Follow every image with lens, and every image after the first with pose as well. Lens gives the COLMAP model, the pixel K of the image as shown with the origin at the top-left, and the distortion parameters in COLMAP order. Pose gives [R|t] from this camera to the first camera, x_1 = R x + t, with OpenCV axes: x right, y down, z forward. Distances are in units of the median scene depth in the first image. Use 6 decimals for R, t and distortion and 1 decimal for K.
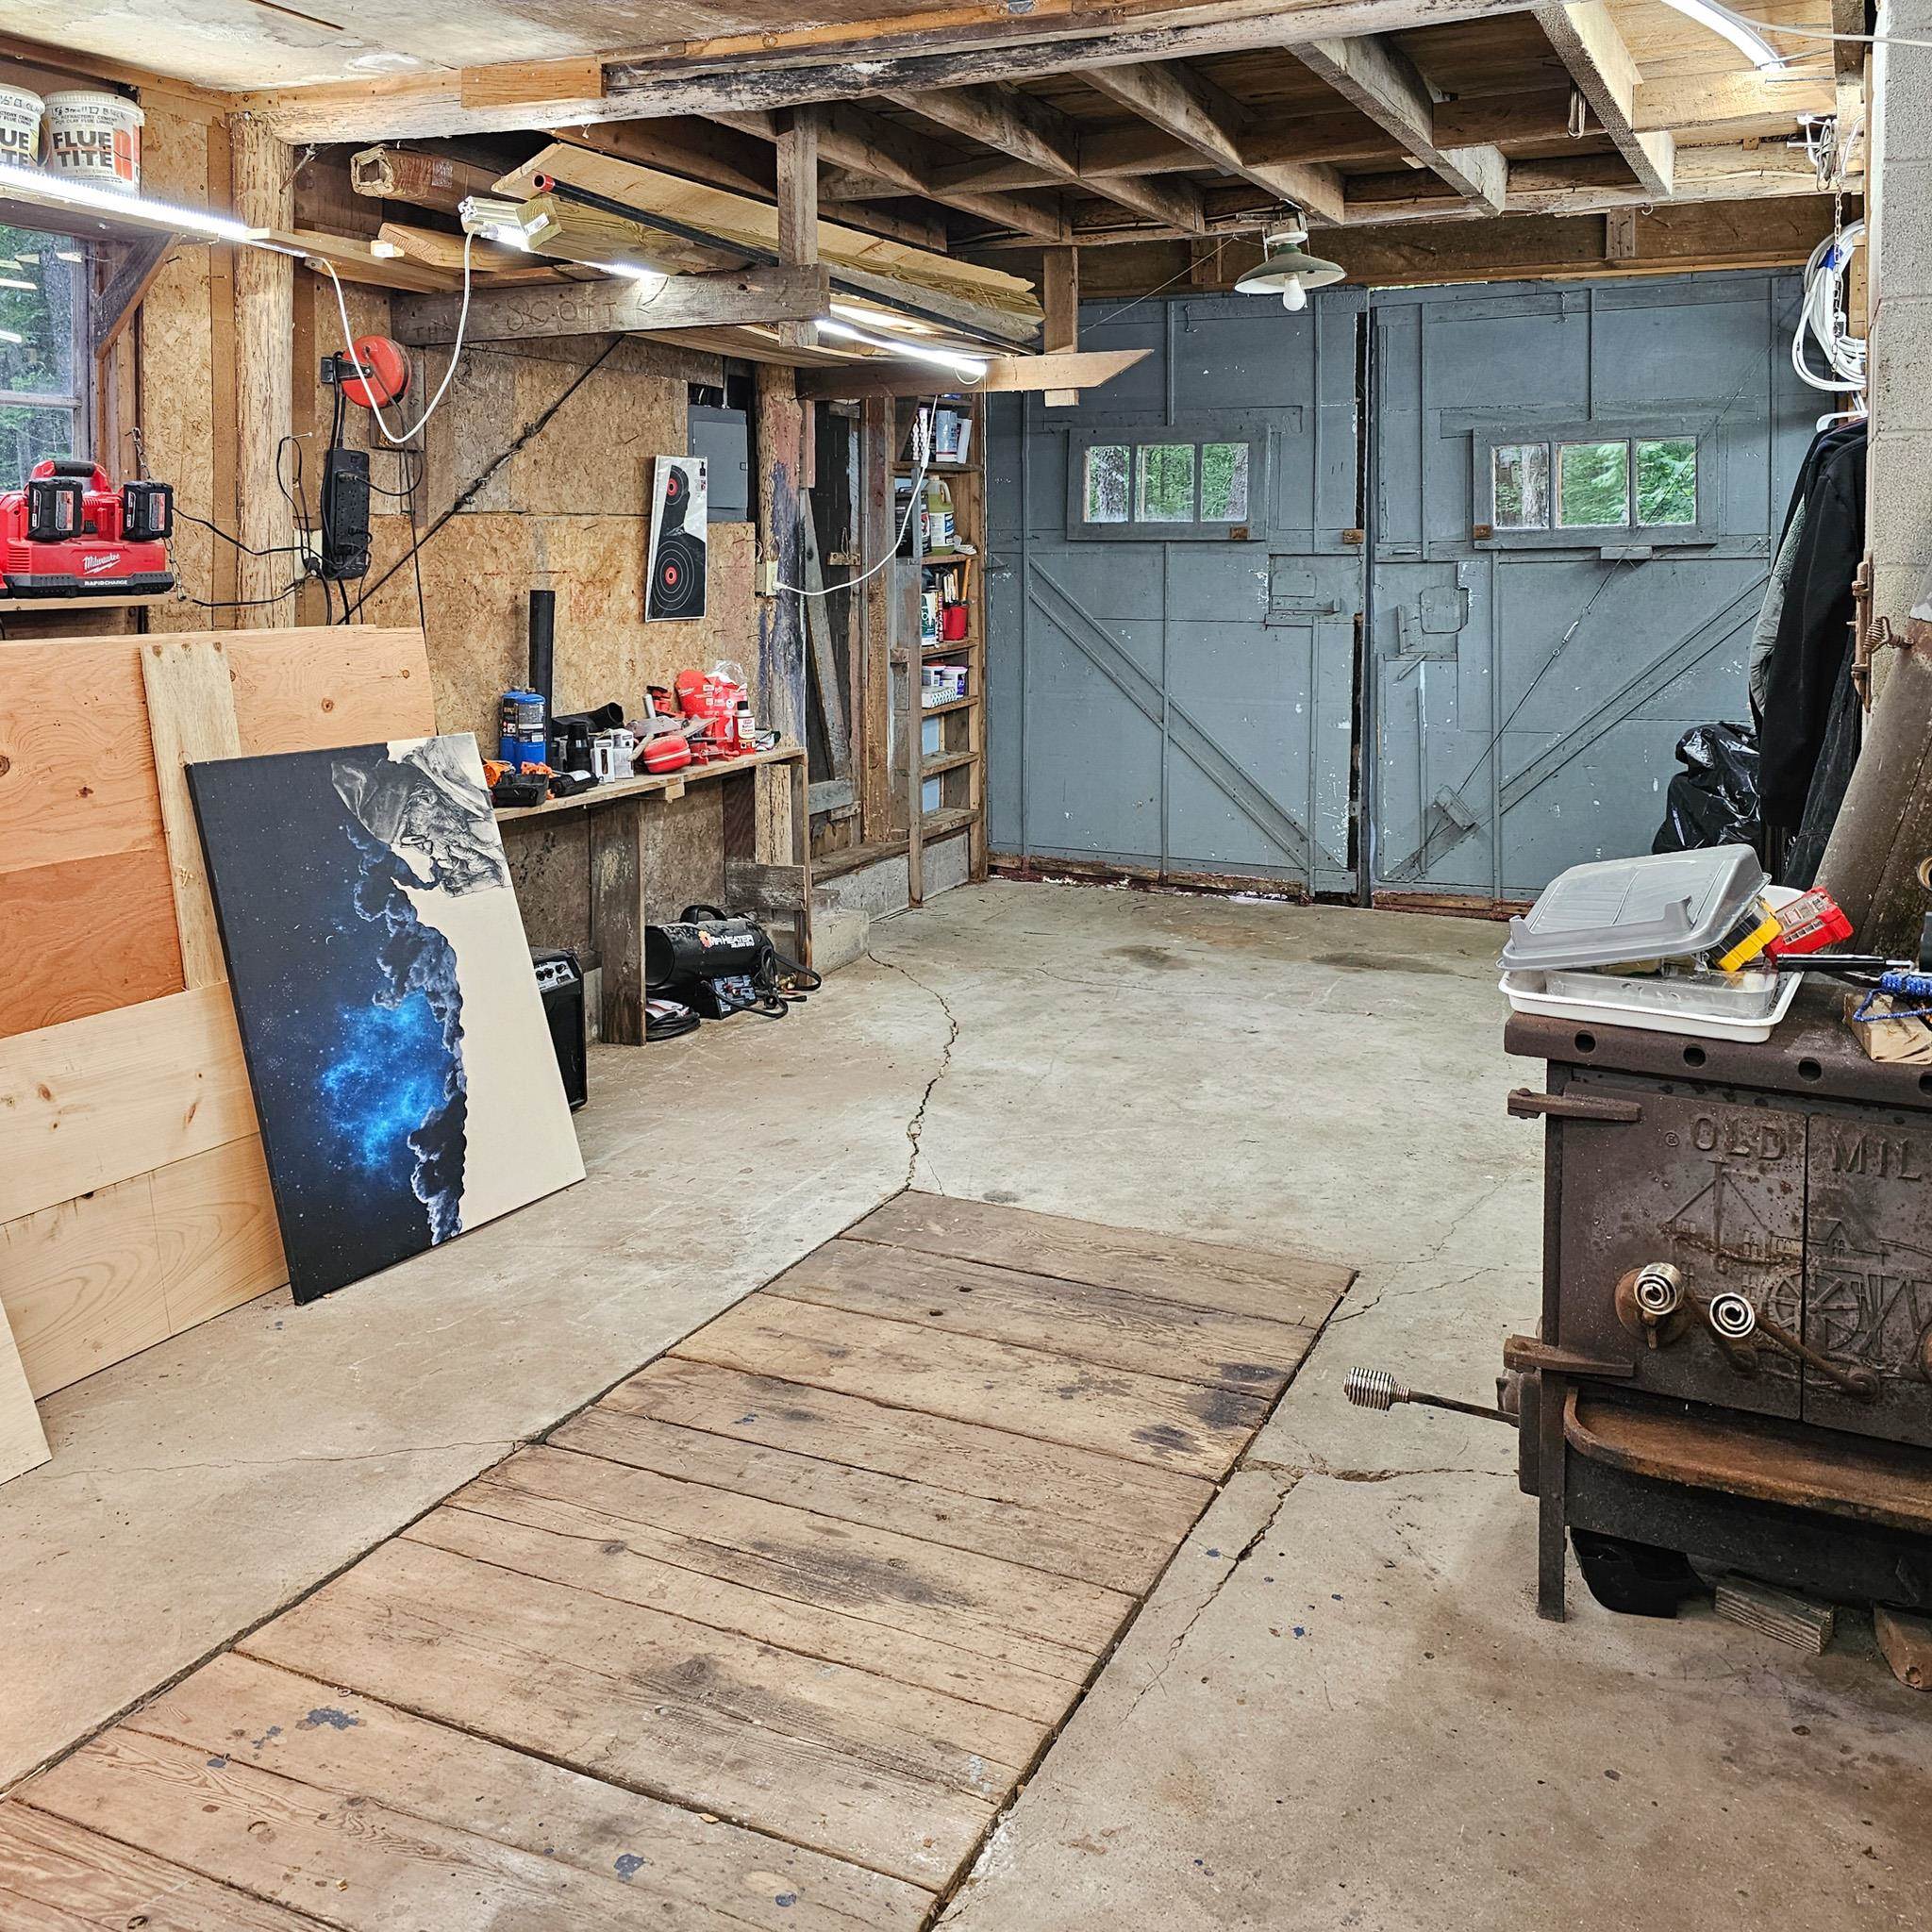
lens RADIAL K [[1756.5, 0, 966.0], [0, 1756.5, 966.0], [0, 0, 1]] dist [0.008227, -0.010074]
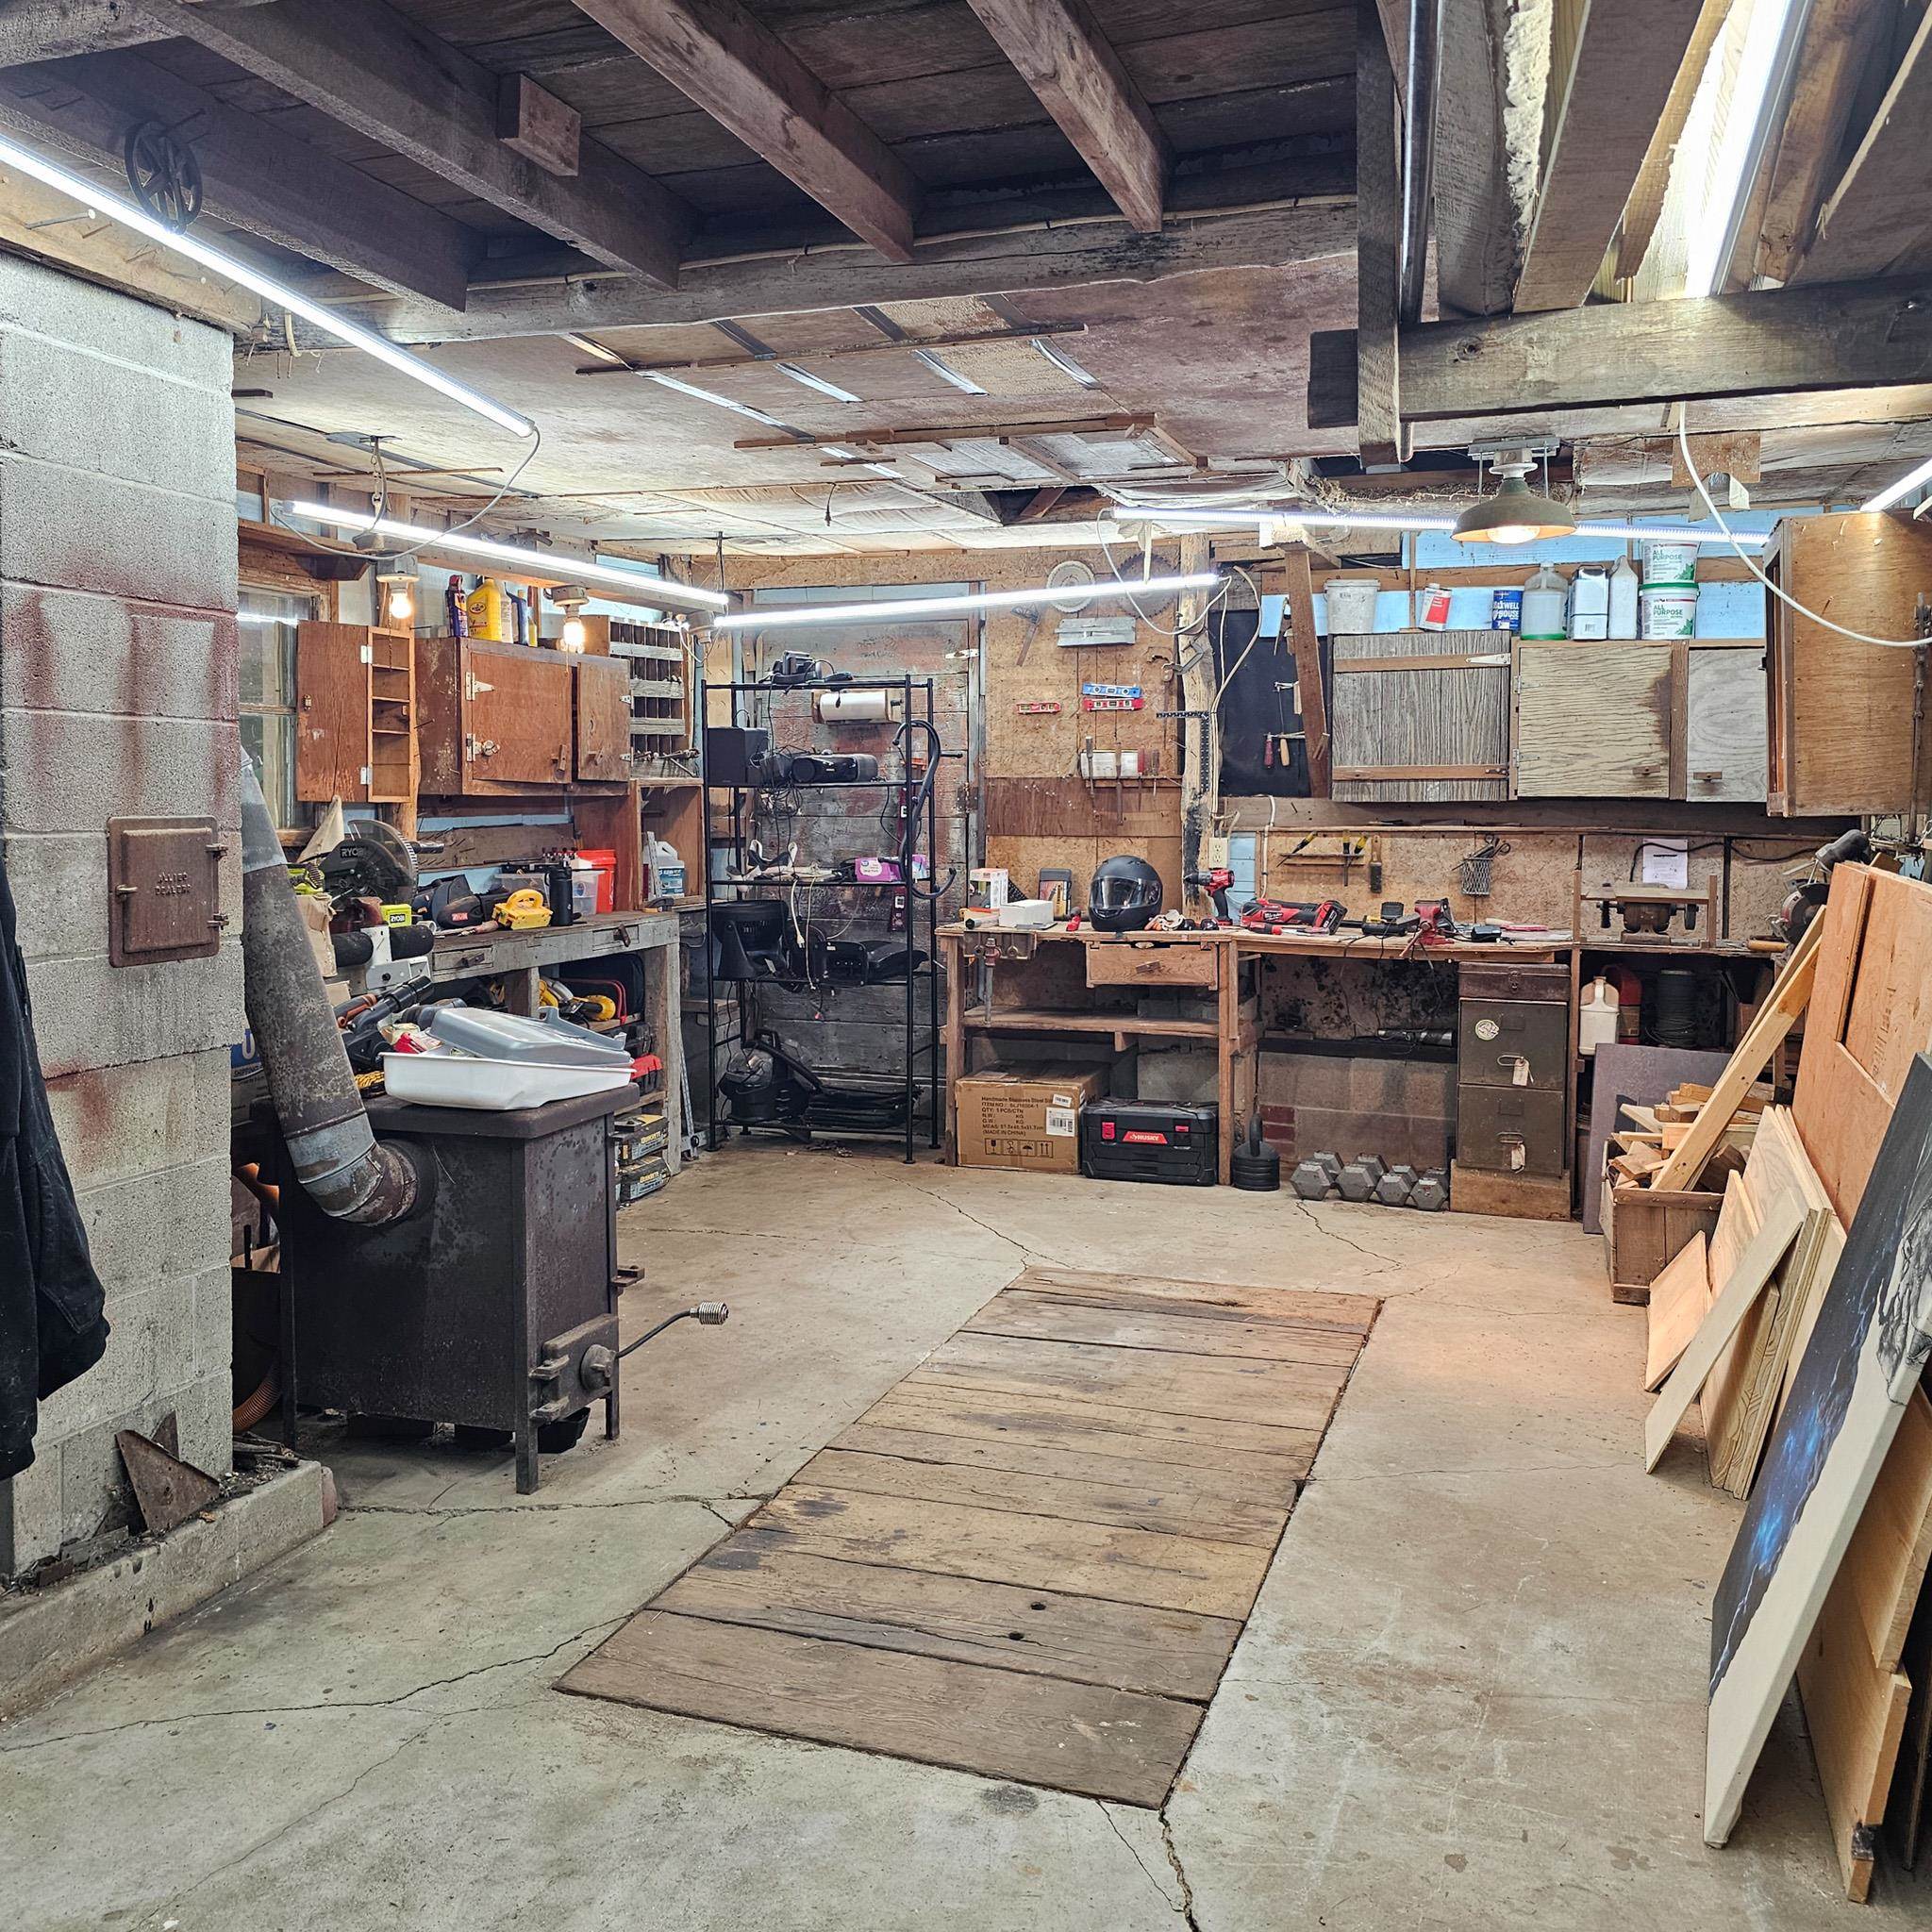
lens RADIAL K [[1756.5, 0, 966.0], [0, 1756.5, 966.0], [0, 0, 1]] dist [0.008227, -0.010074]
pose [[-0.994143, 0.018828, -0.106421, 0.170456], [-0.016563, 0.946531, 0.322187, -0.637436], [0.106797, 0.322063, -0.940675, 2.584741]]
